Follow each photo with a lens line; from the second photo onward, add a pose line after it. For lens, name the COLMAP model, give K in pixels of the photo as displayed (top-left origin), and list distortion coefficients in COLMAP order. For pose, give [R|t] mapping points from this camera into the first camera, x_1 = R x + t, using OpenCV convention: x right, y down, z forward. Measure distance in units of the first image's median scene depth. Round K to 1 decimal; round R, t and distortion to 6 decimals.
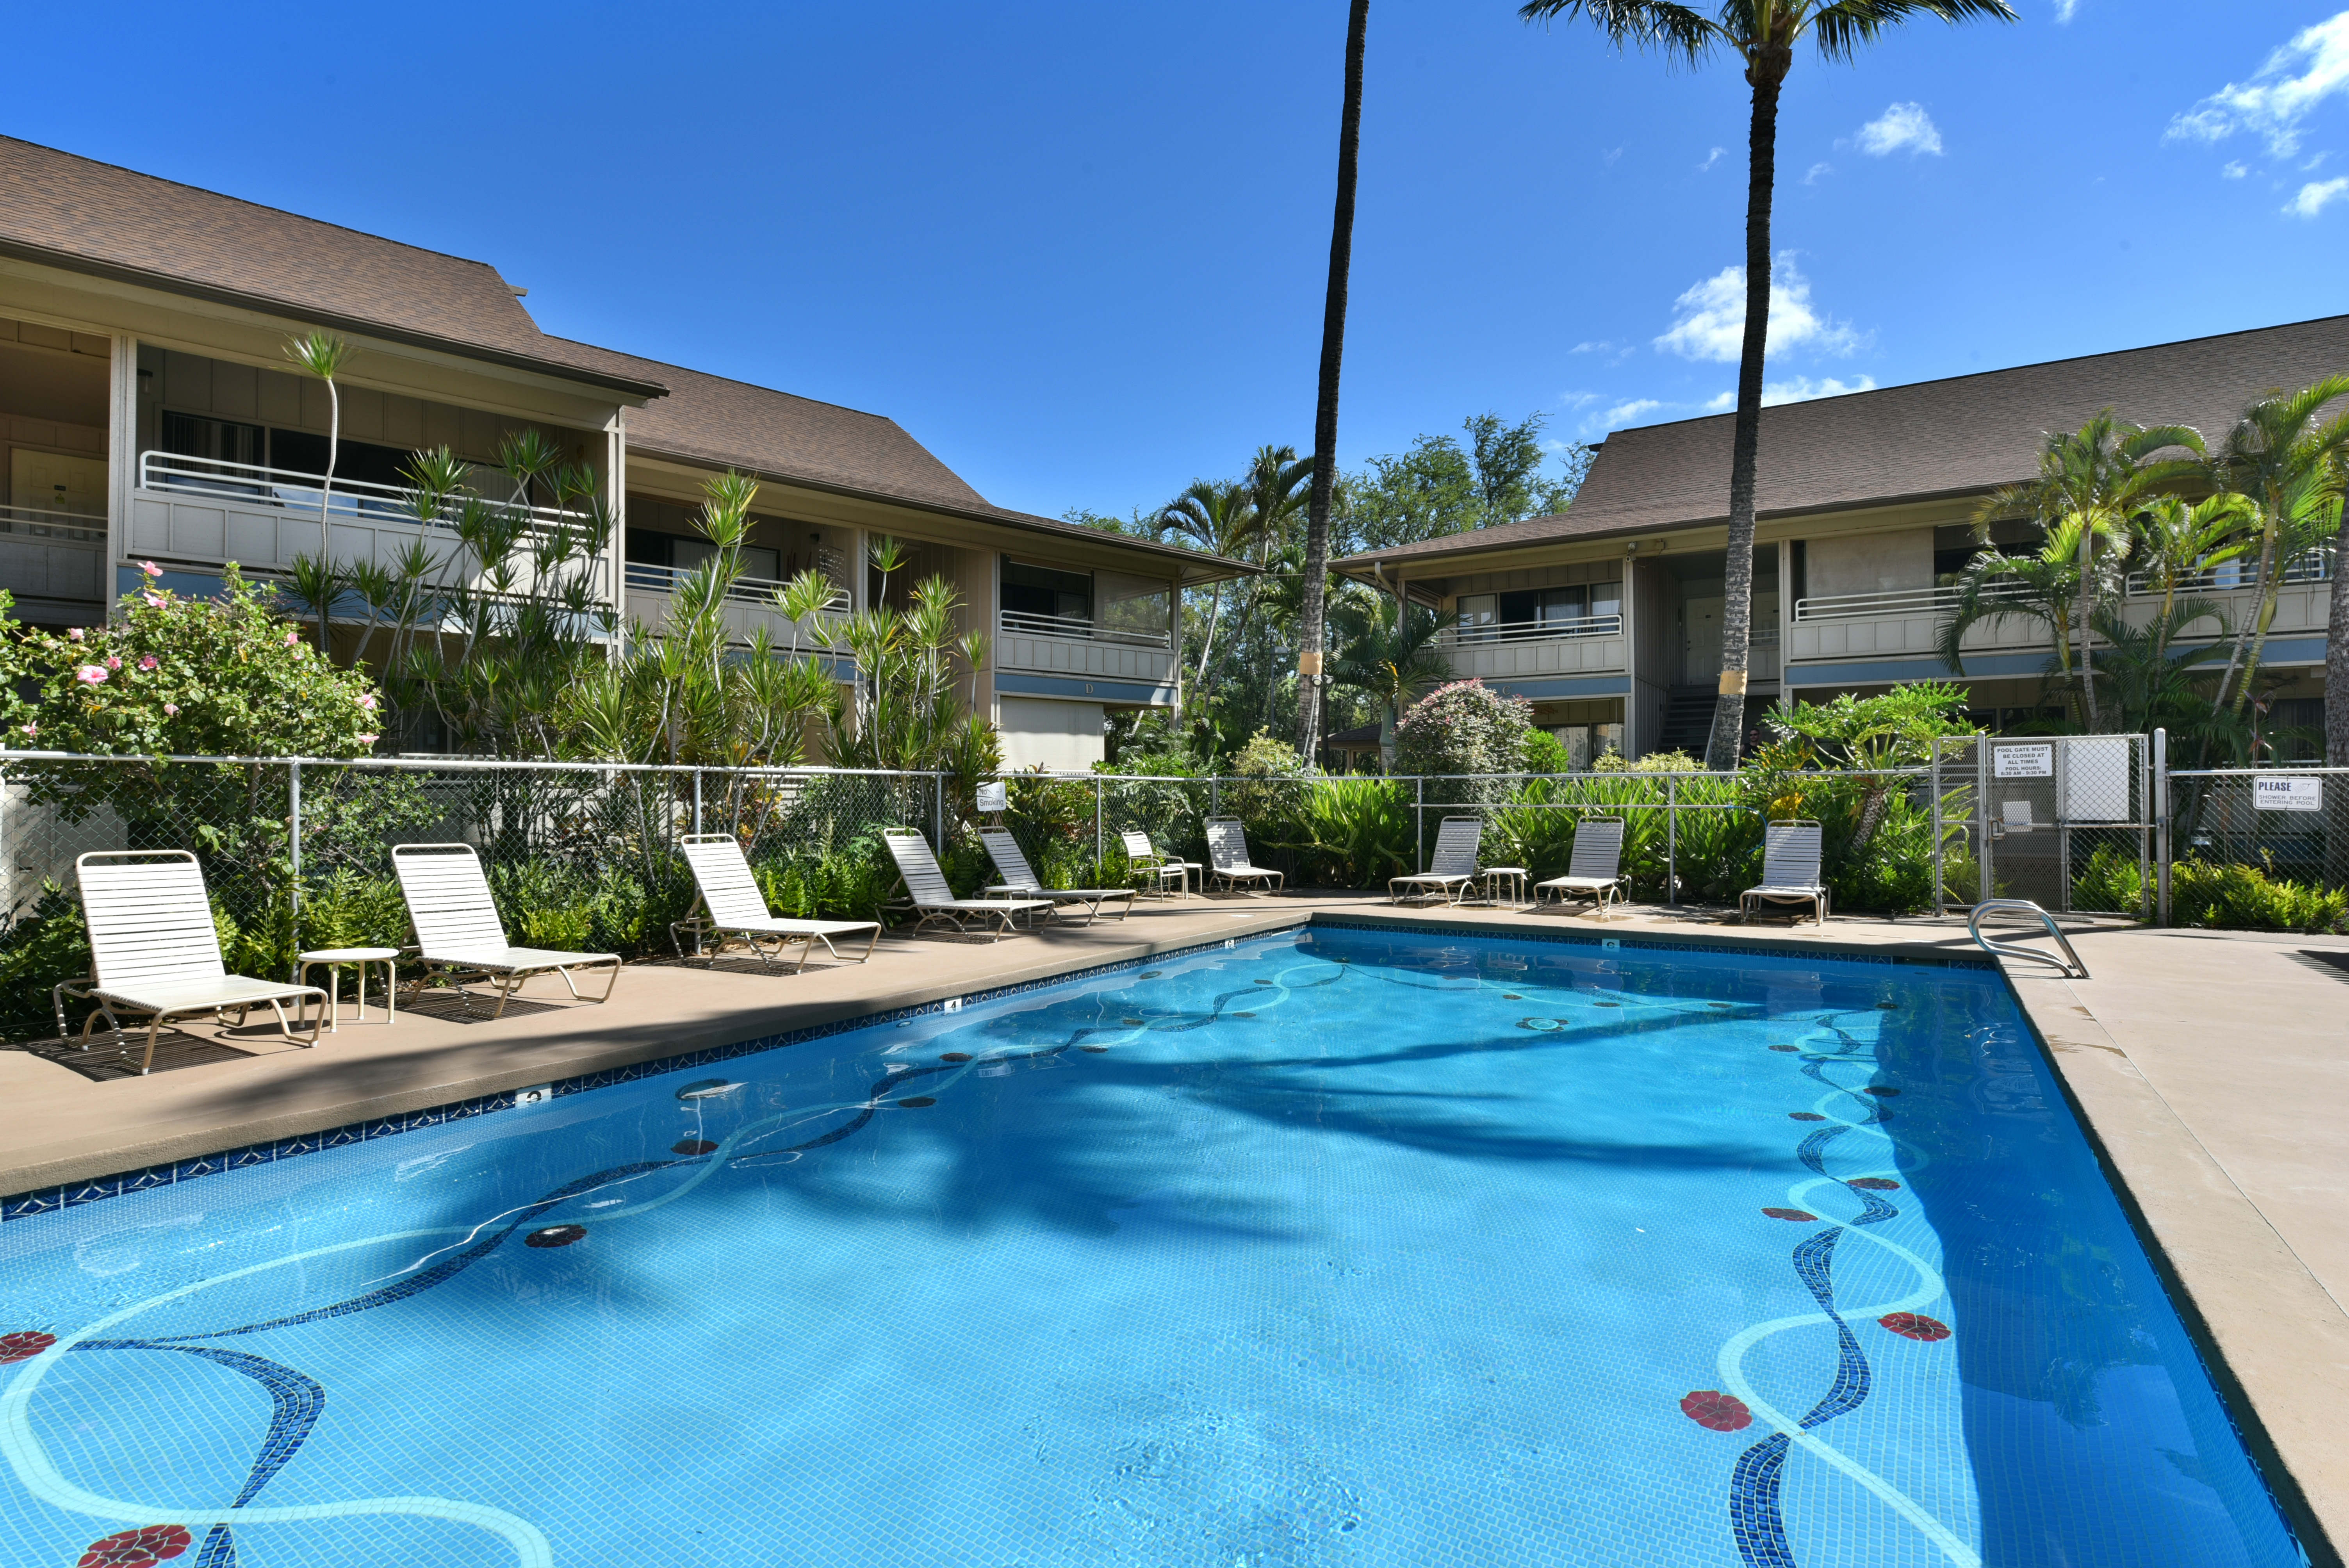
lens RADIAL K [[1145.7, 0, 1174.5], [0, 1145.7, 784.0], [0, 0, 1]] dist [-0.003669, -0.000530]
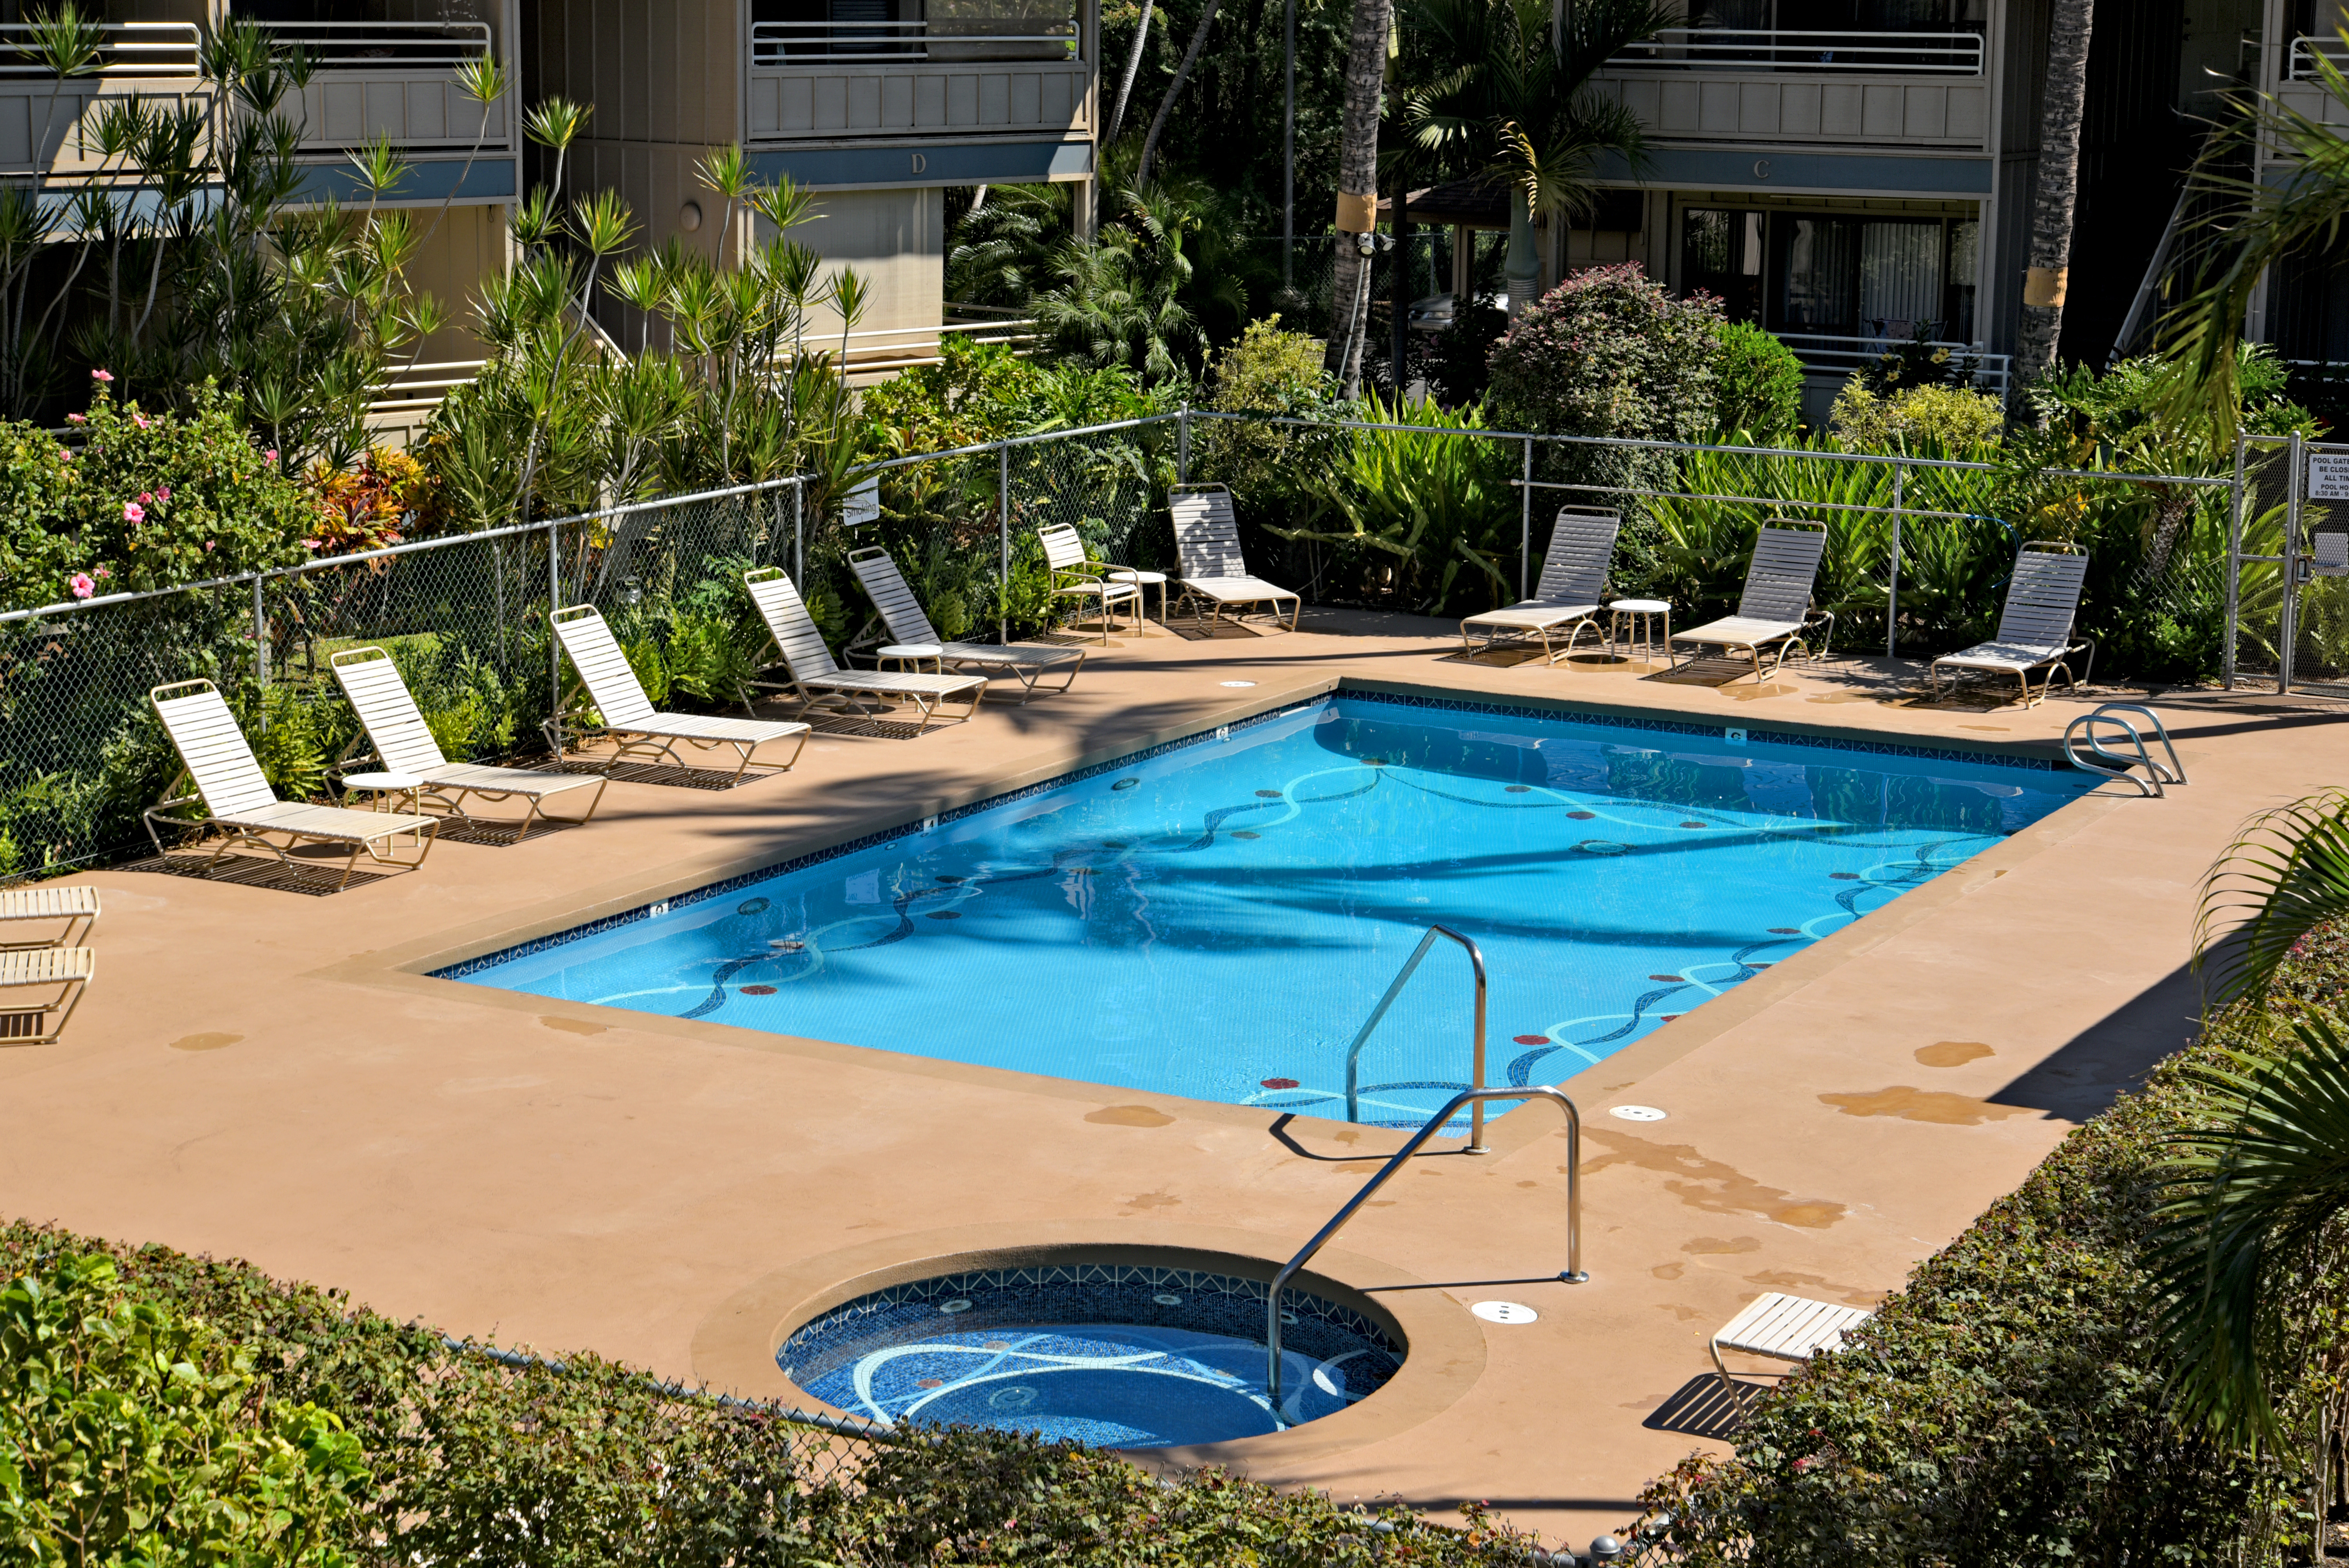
lens RADIAL K [[3998.2, 0, 1184.2], [0, 3998.2, 791.6], [0, 0, 1]] dist [-0.001042, 0.247864]
pose [[0.998038, 0.001065, 0.062603, -0.101167], [-0.013745, 0.979191, 0.202475, -0.251682], [-0.061085, -0.202939, 0.977284, -1.110827]]
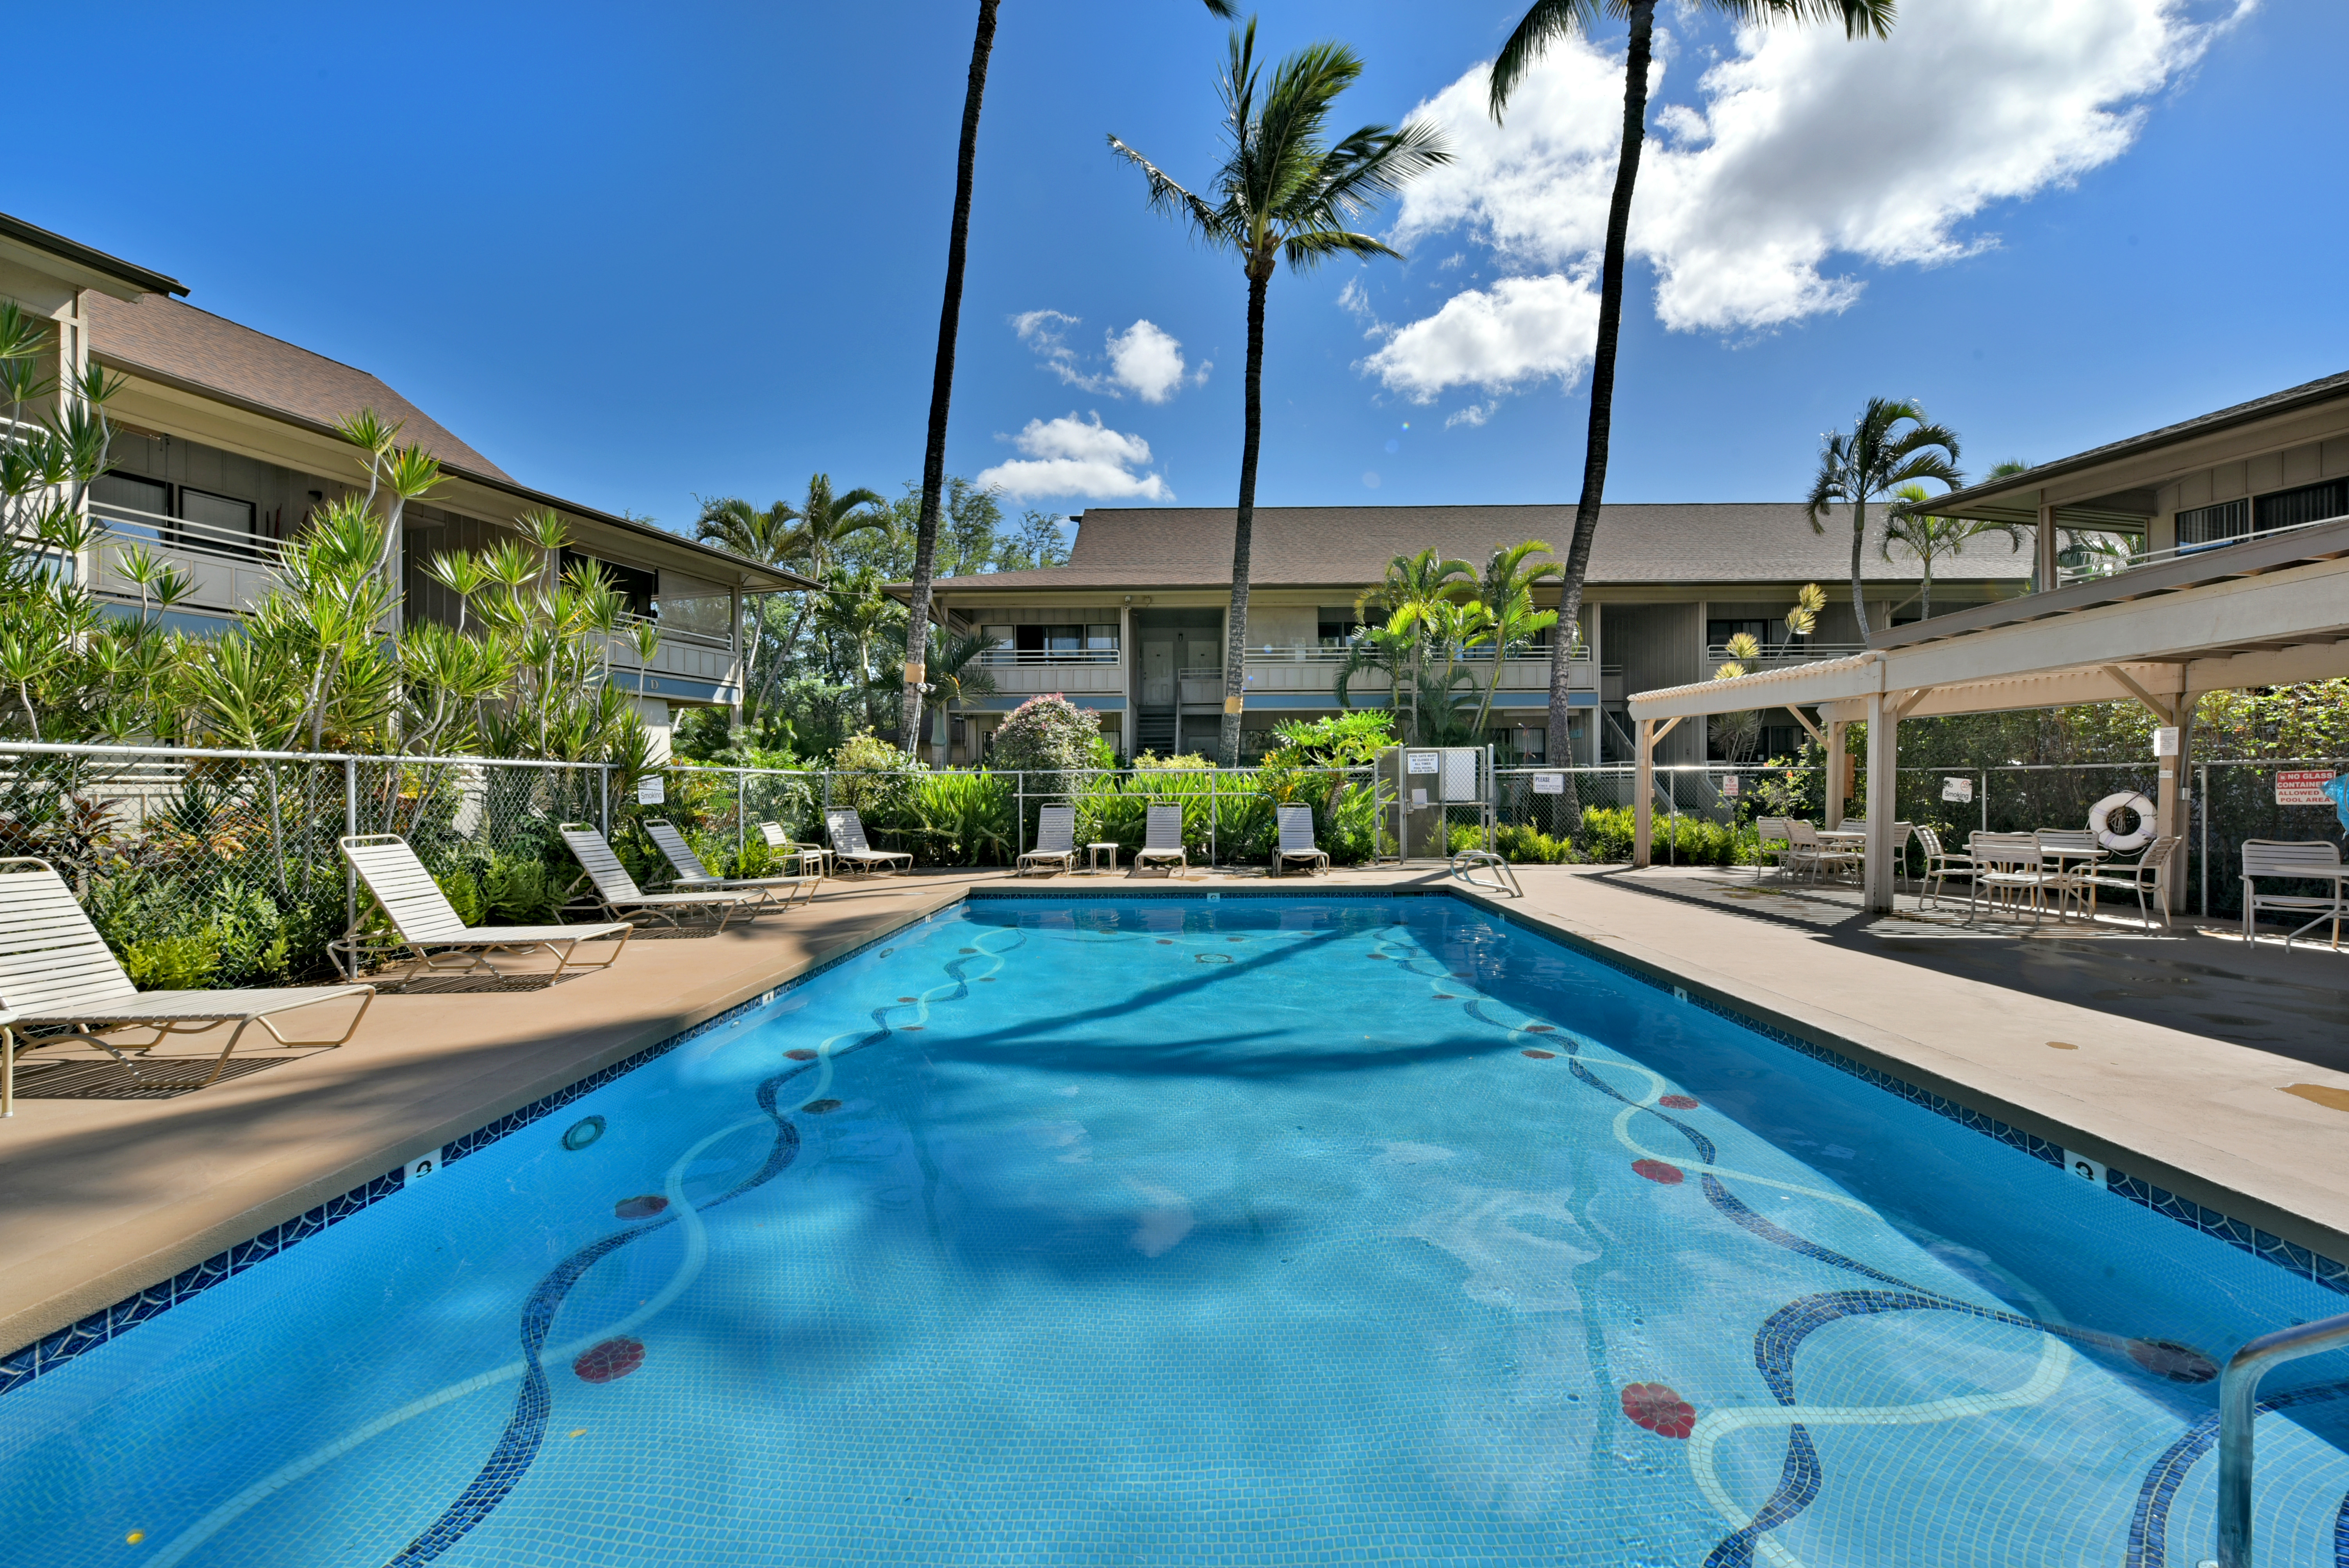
lens RADIAL K [[933.9, 0, 1177.0], [0, 933.9, 782.2], [0, 0, 1]] dist [-0.004089, -0.000447]
pose [[0.853932, -0.001117, 0.520383, -0.163661], [-0.001143, 0.999991, 0.004022, 0.000866], [-0.520383, -0.004029, 0.853923, 0.065649]]
